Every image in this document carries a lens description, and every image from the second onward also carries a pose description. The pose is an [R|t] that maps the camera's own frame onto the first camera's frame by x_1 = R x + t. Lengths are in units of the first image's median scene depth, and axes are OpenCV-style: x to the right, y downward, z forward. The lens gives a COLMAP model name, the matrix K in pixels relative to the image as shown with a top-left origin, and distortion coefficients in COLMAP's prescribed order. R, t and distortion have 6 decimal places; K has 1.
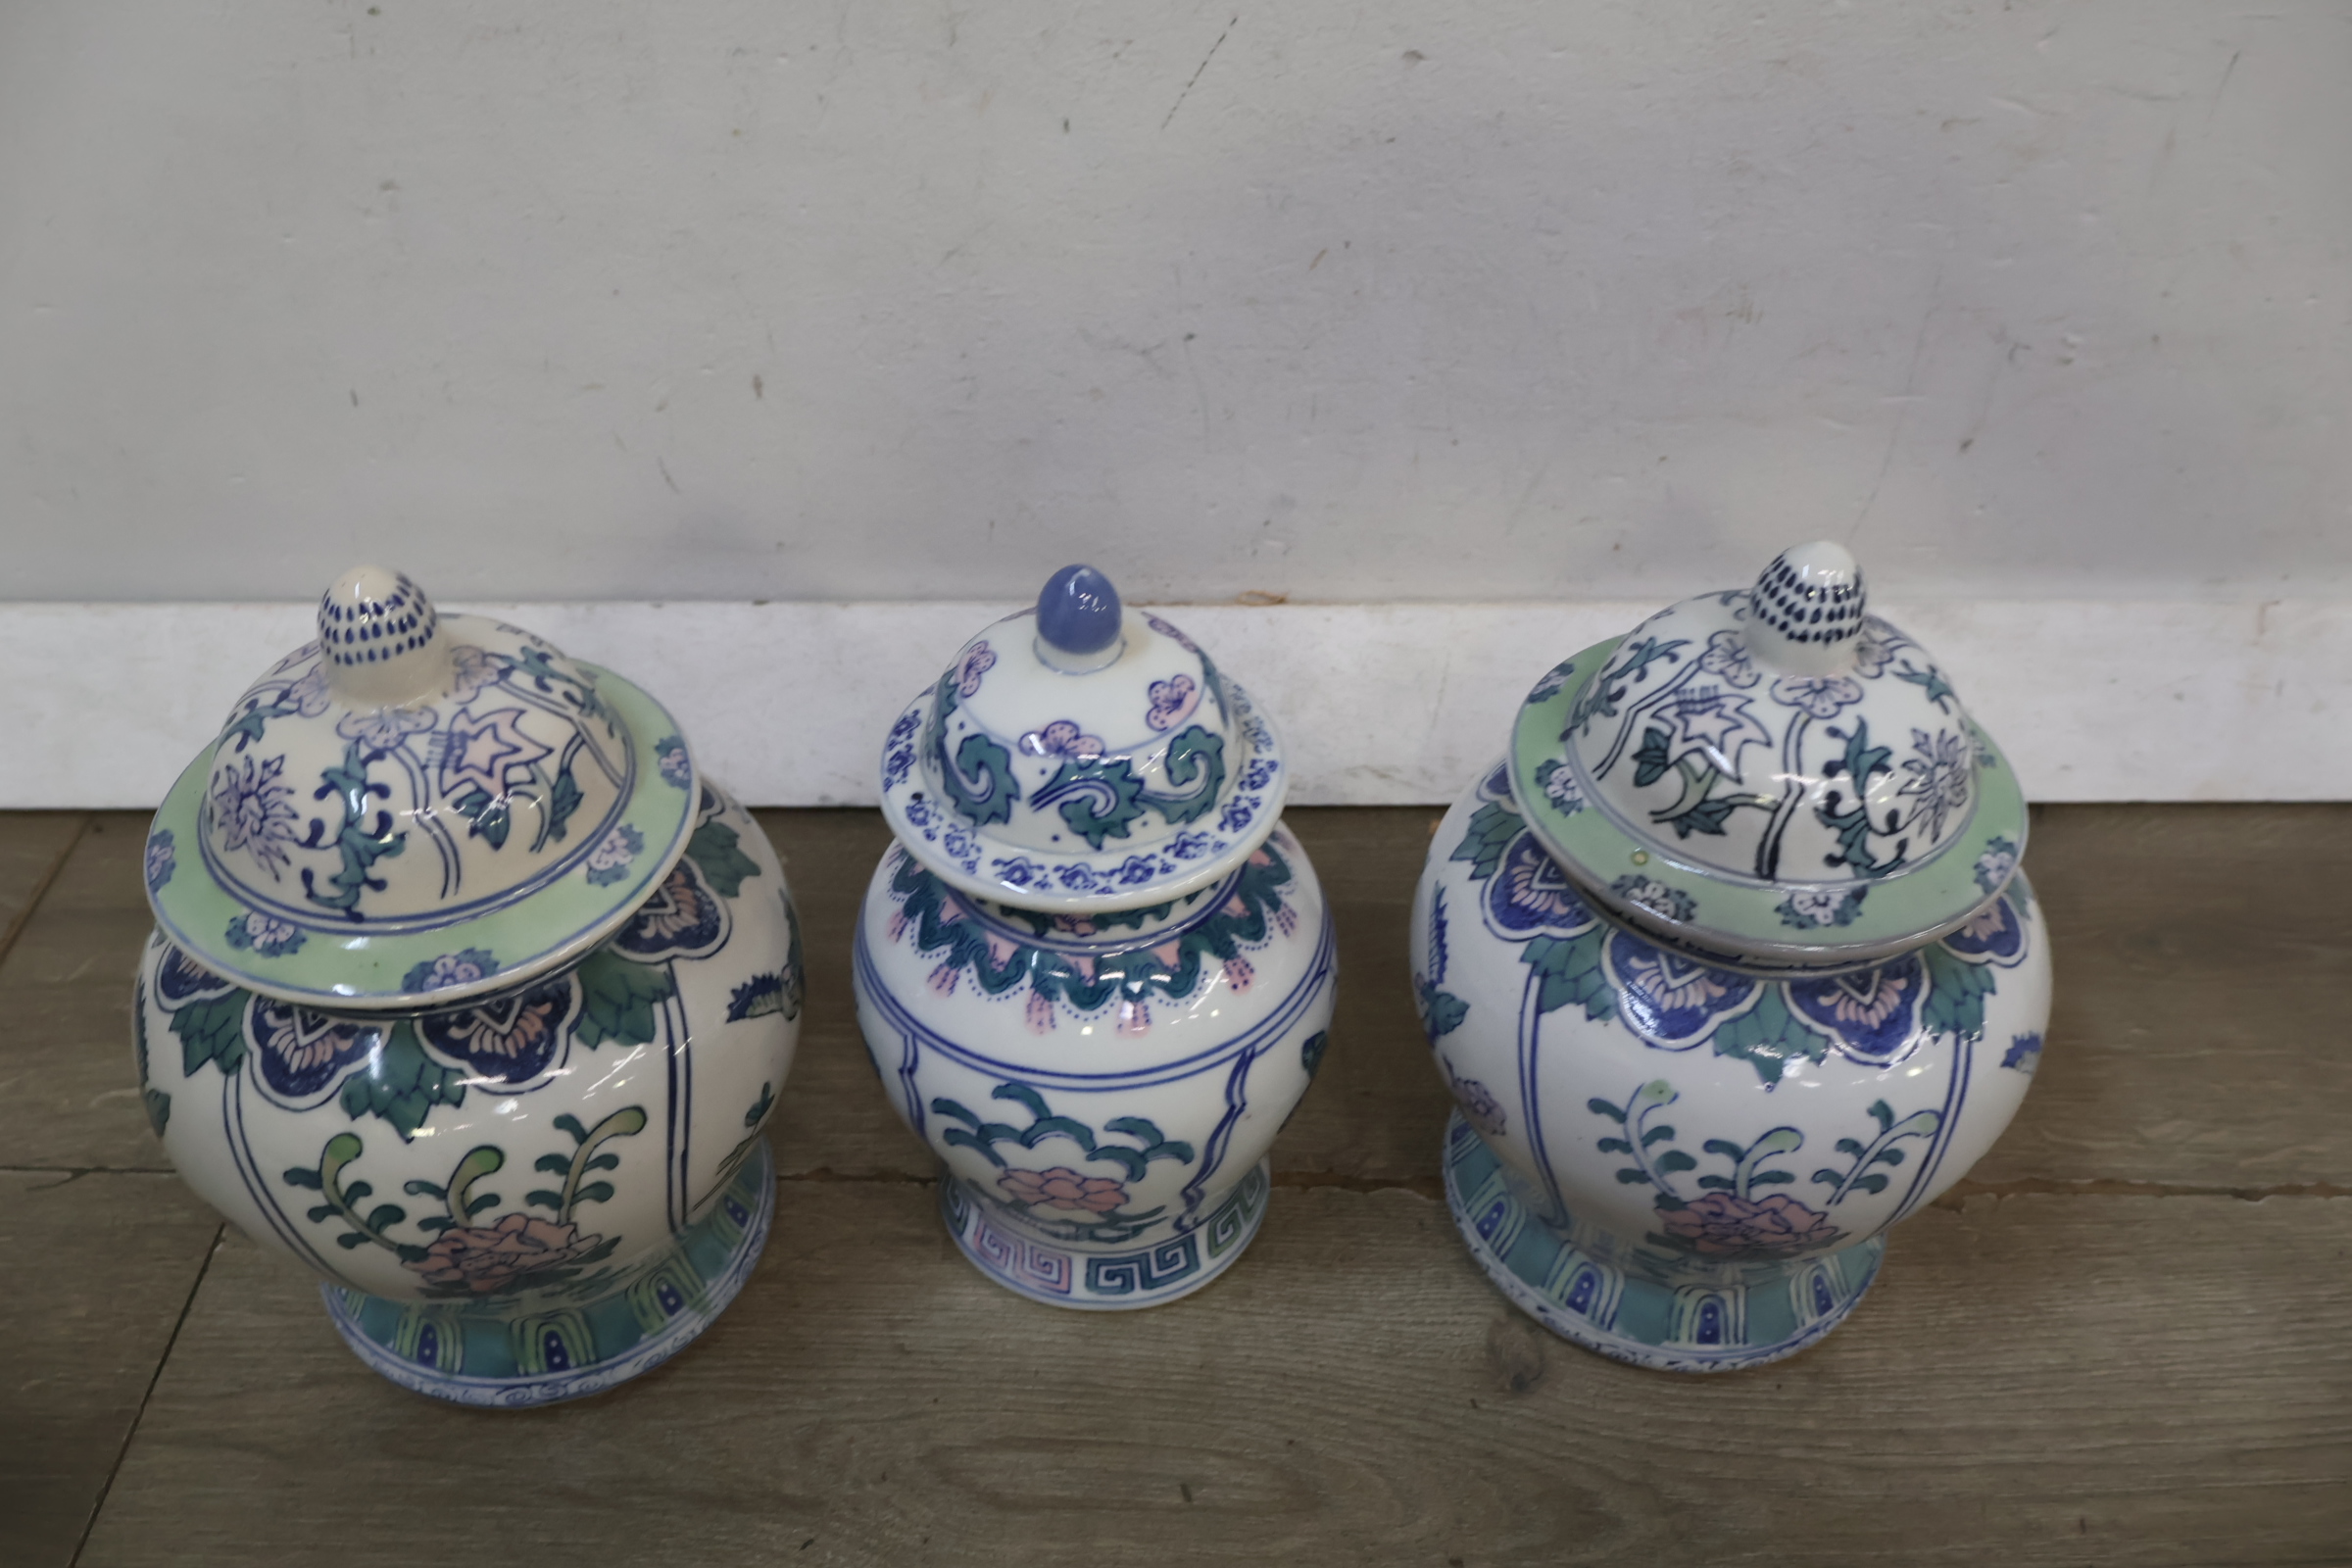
lens RADIAL K [[2087.9, 0, 1175.3], [0, 2087.9, 820.5], [0, 0, 1]] dist [0.005329, -0.002021]
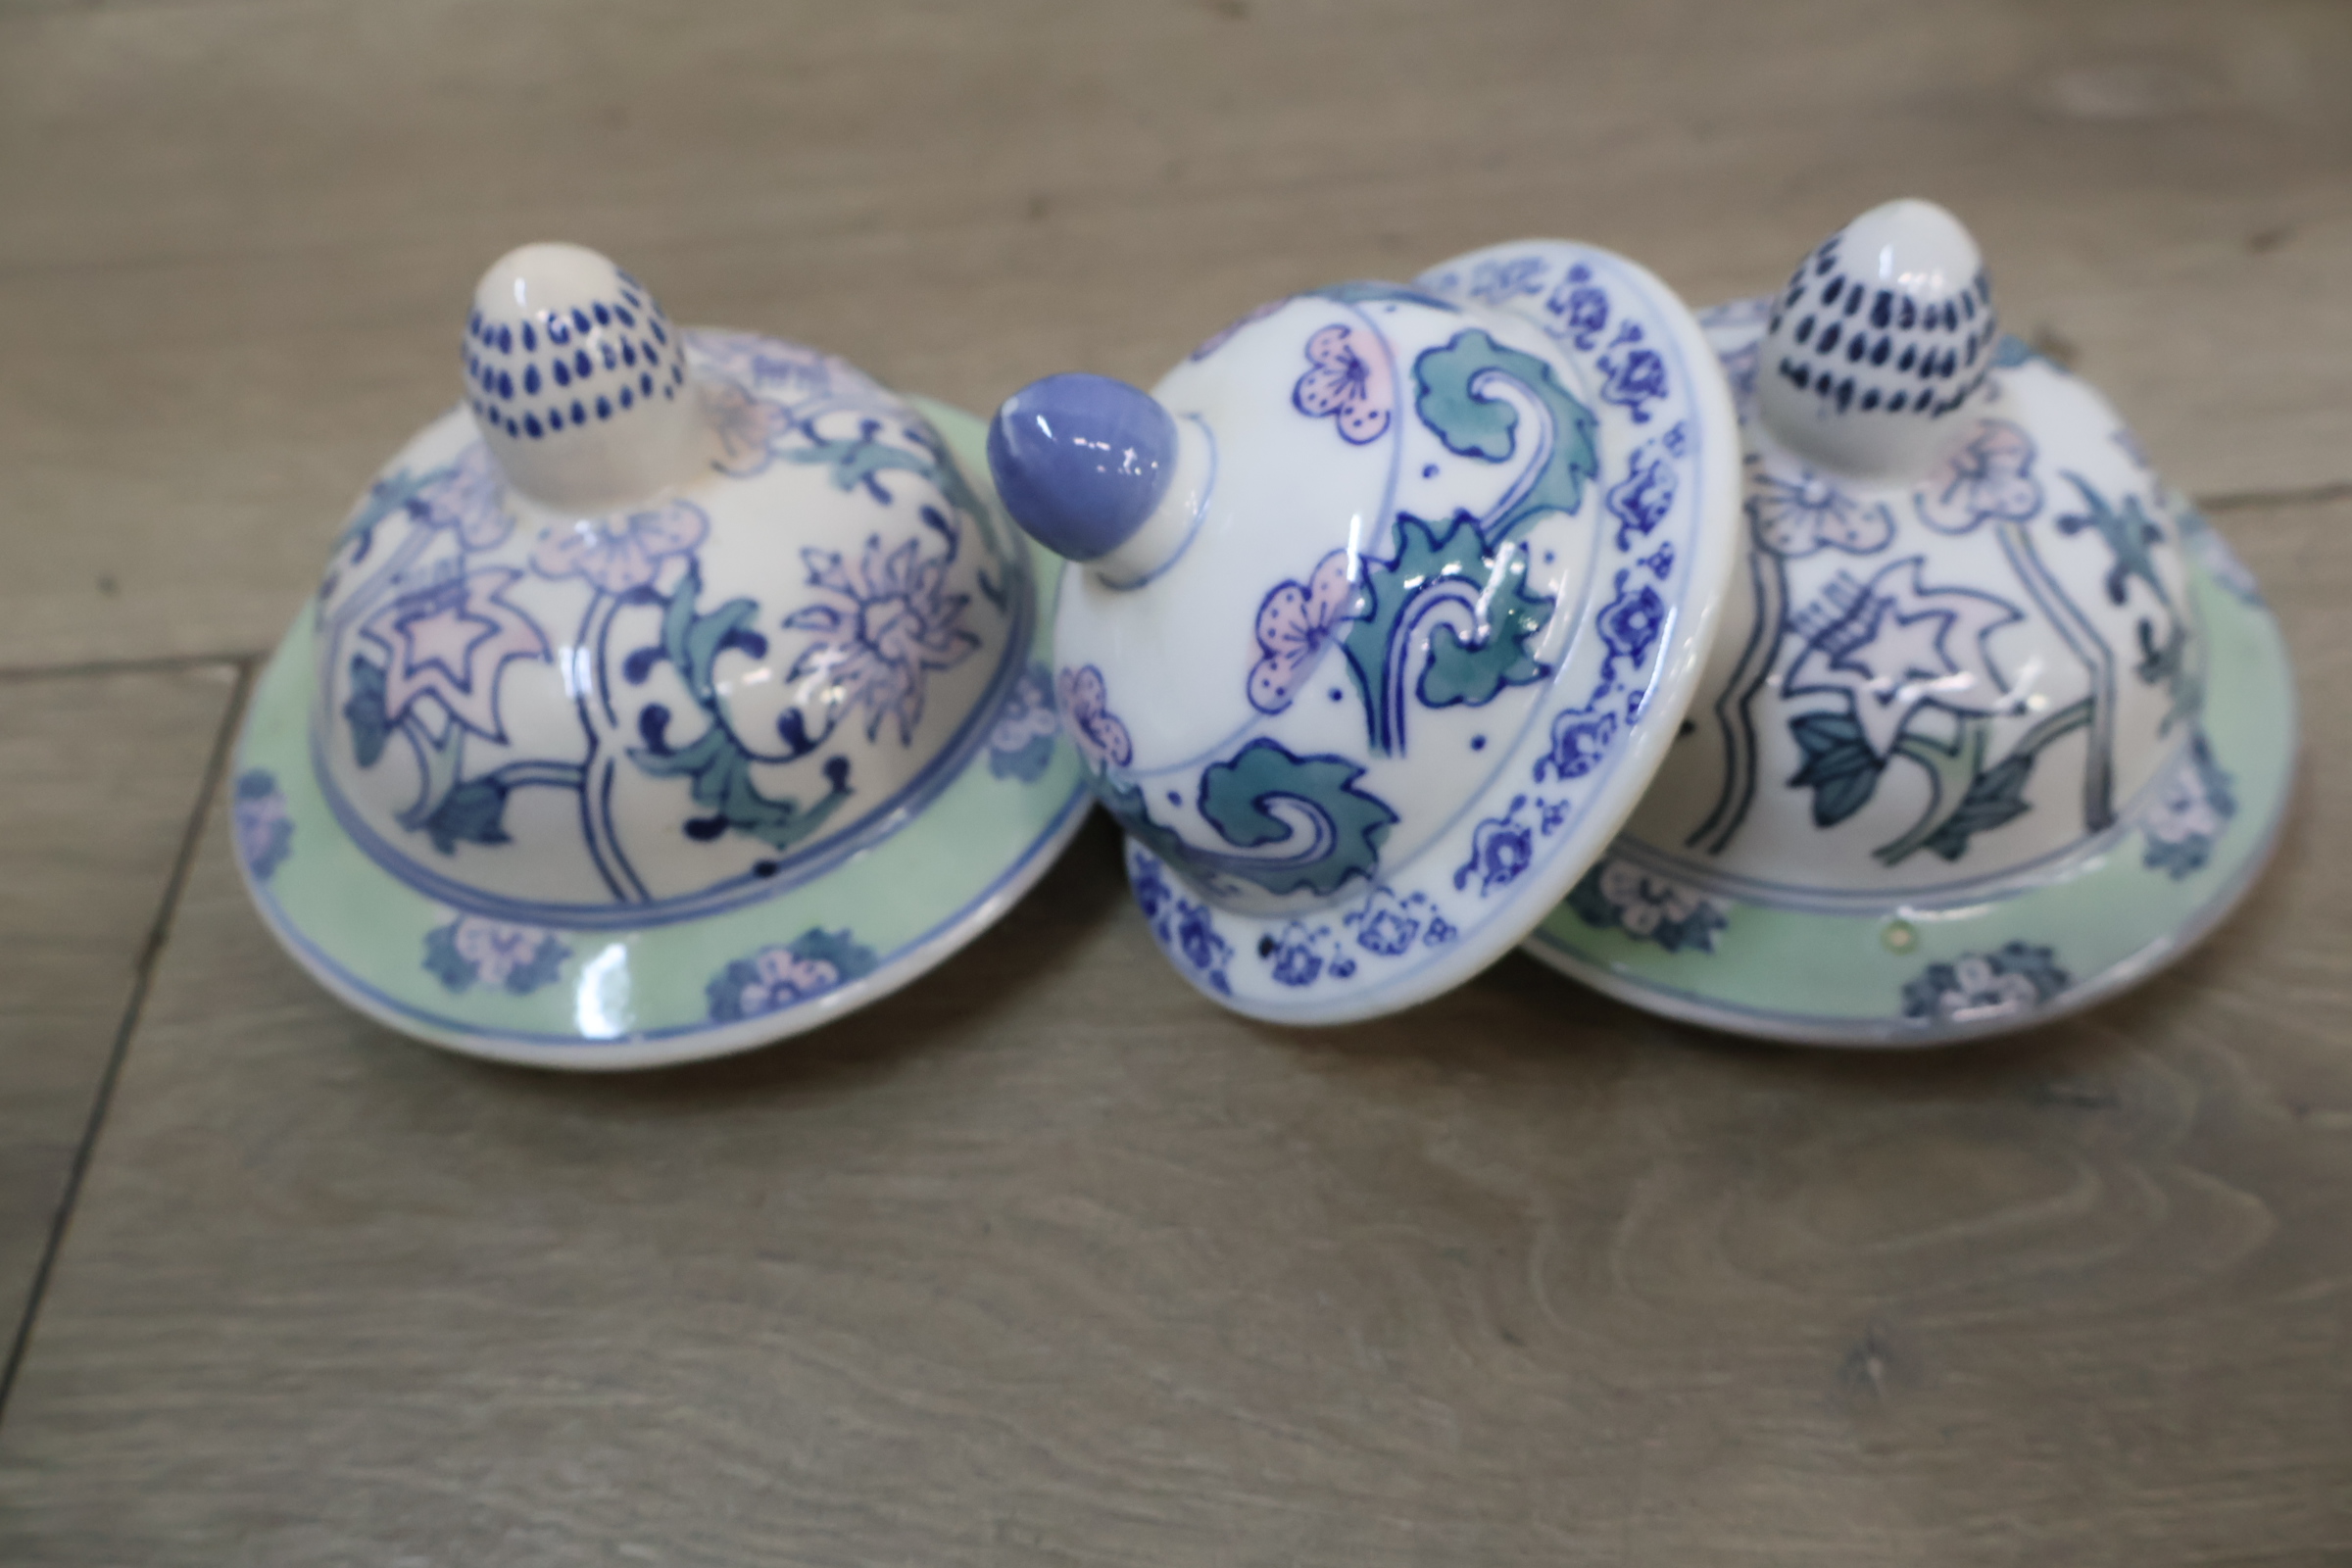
lens RADIAL K [[2111.7, 0, 1176.0], [0, 2111.7, 784.0], [0, 0, 1]] dist [0.018301, -0.004219]
pose [[0.478419, -0.865015, -0.151210, -0.026125], [0.857922, 0.497157, -0.129637, 0.015782], [0.187313, -0.067706, 0.979964, 0.520855]]
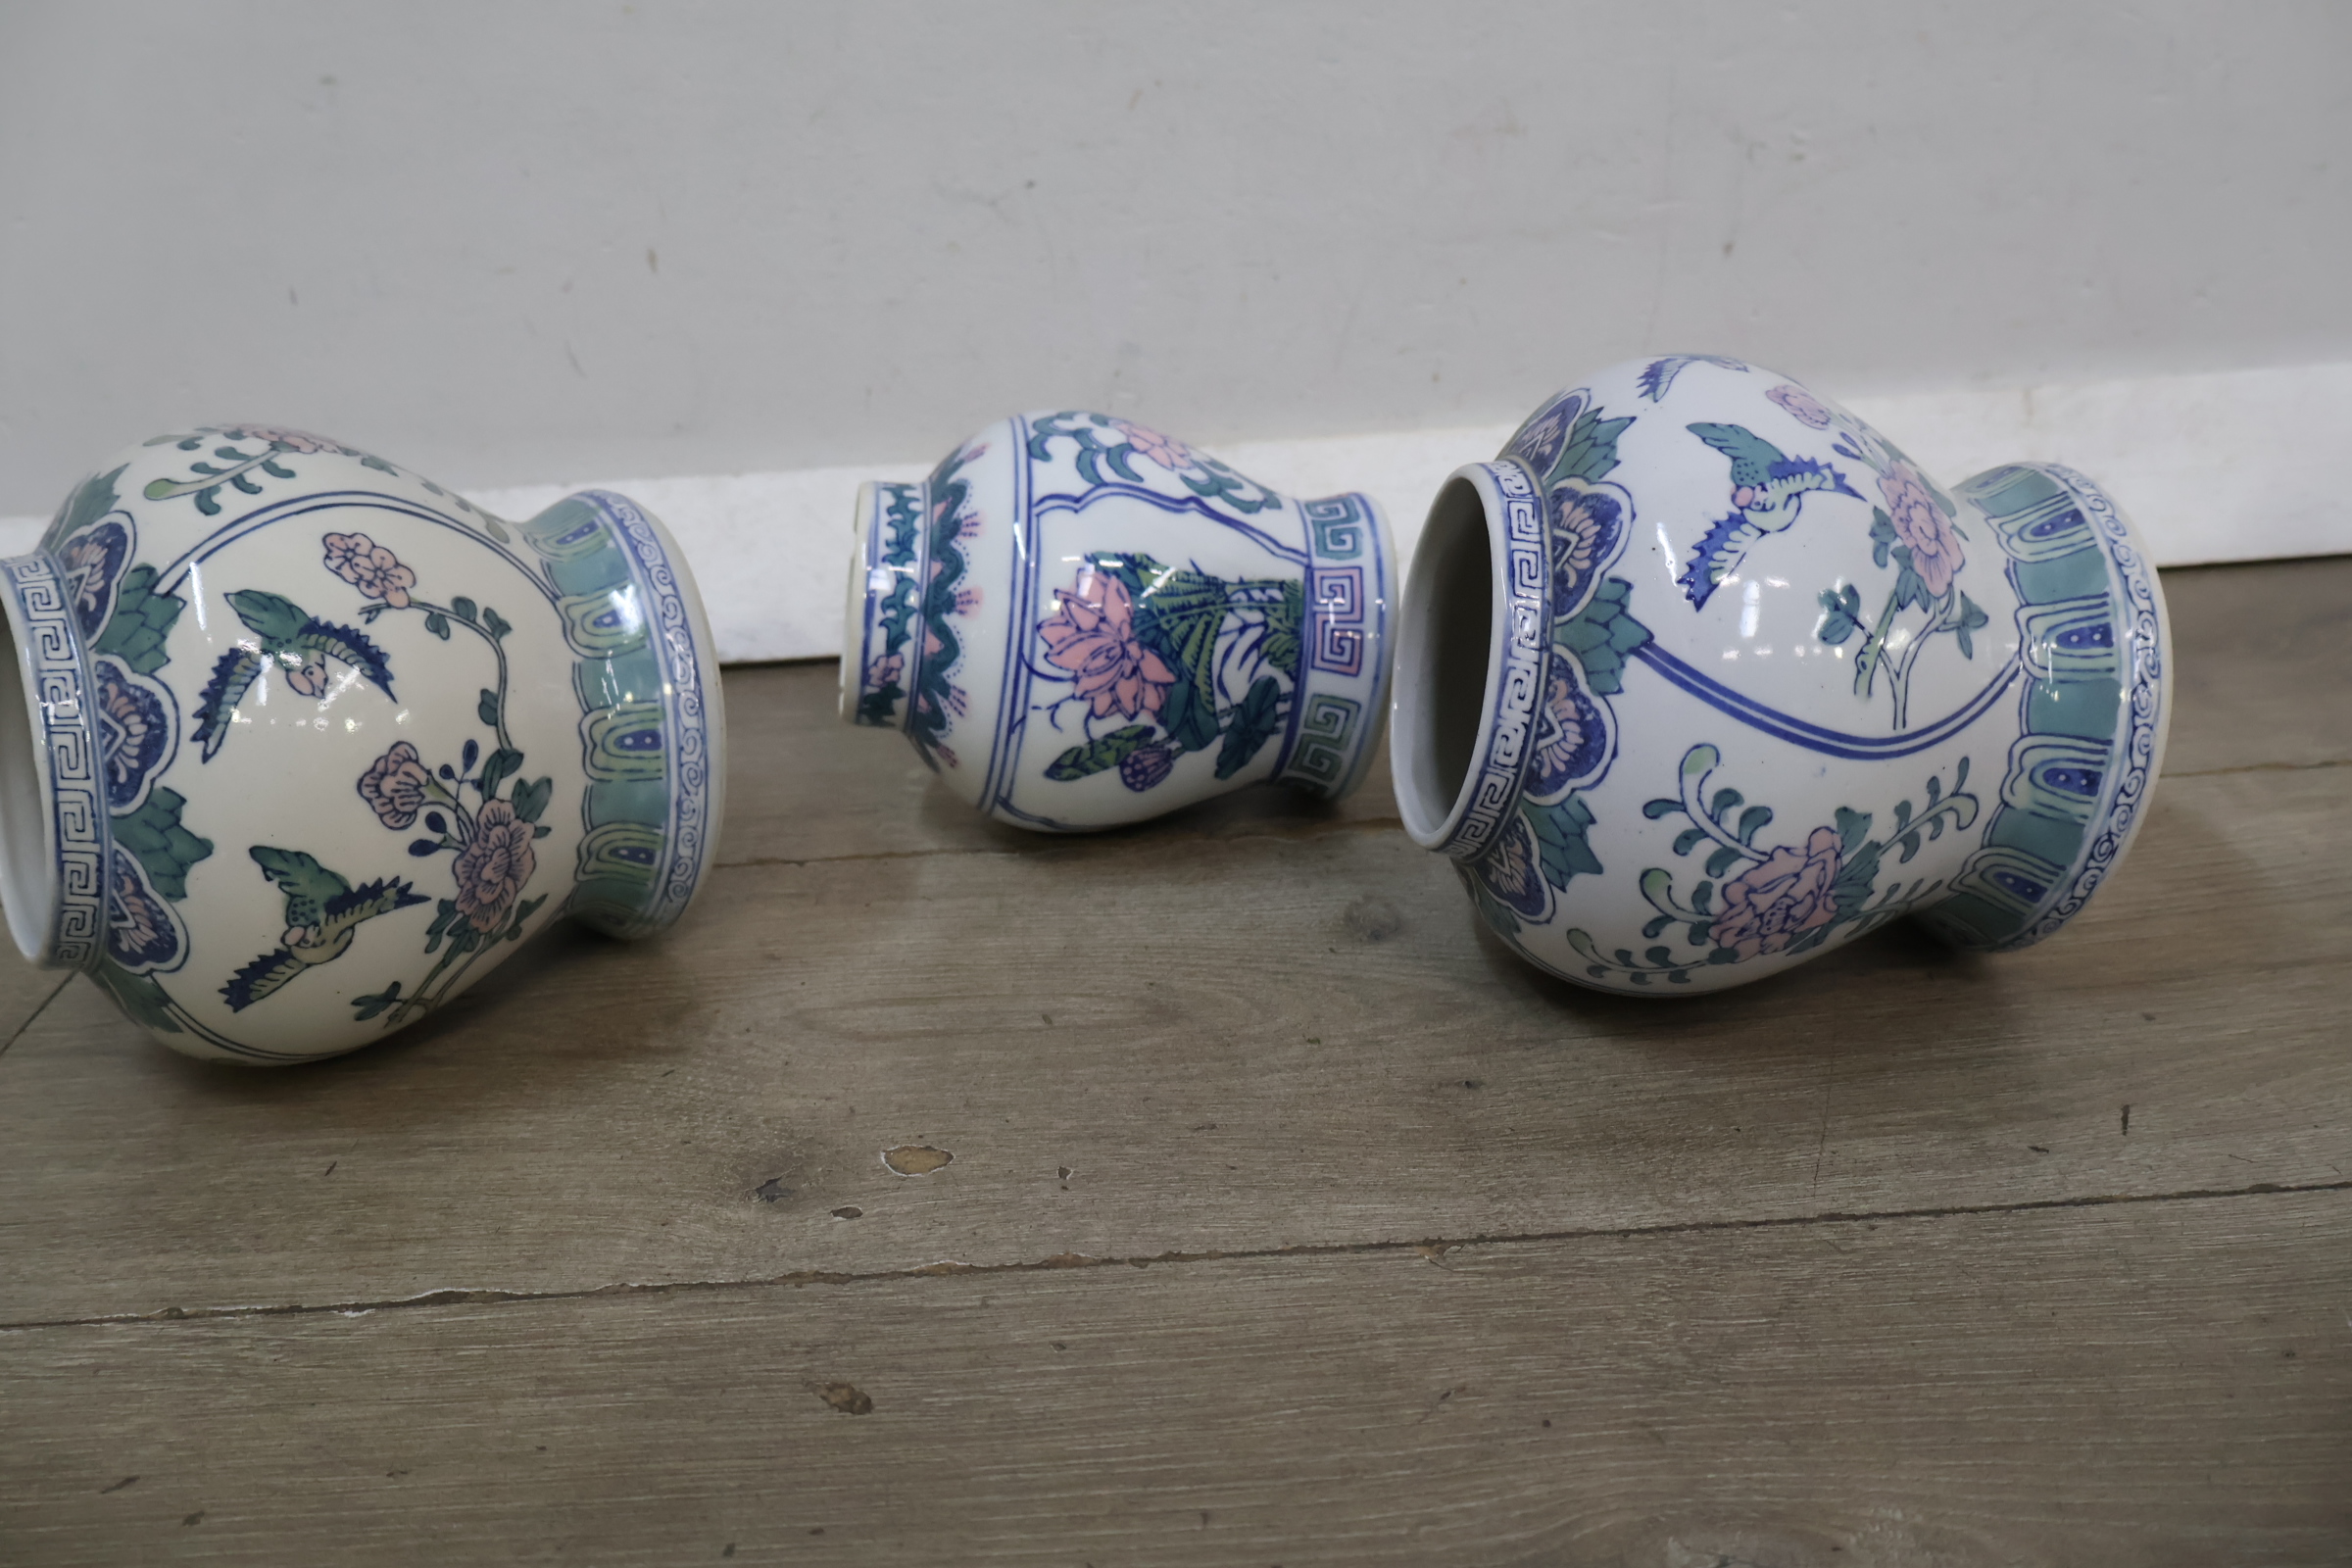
lens RADIAL K [[2103.0, 0, 1176.0], [0, 2103.0, 784.0], [0, 0, 1]] dist [0.009146, 0.006167]
pose [[0.997786, -0.065569, 0.011093, 0.071043], [0.065965, 0.954763, -0.289959, 0.572516], [0.008421, 0.290049, 0.956975, -0.004670]]
